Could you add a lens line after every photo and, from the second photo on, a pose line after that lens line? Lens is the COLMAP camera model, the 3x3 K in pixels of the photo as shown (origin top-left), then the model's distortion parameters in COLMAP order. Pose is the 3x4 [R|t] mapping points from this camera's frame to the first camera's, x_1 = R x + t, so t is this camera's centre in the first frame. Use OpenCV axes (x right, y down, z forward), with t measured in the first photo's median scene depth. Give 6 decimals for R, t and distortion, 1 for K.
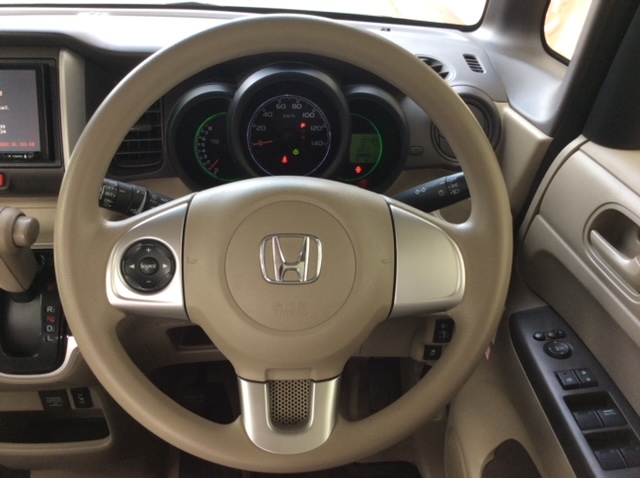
lens RADIAL K [[582.8, 0, 319.8], [0, 582.8, 239.8], [0, 0, 1]] dist [0.034860, 0.000000]
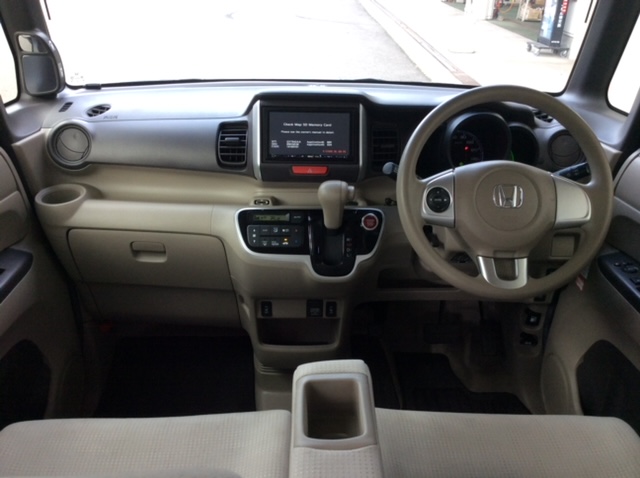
lens RADIAL K [[582.8, 0, 320.3], [0, 582.8, 238.4], [0, 0, 1]] dist [0.034860, 0.000000]
pose [[0.999605, 0.012971, -0.024948, -0.522570], [-0.015676, 0.993642, -0.111485, 0.333540], [0.023344, 0.111832, 0.993453, -0.856753]]
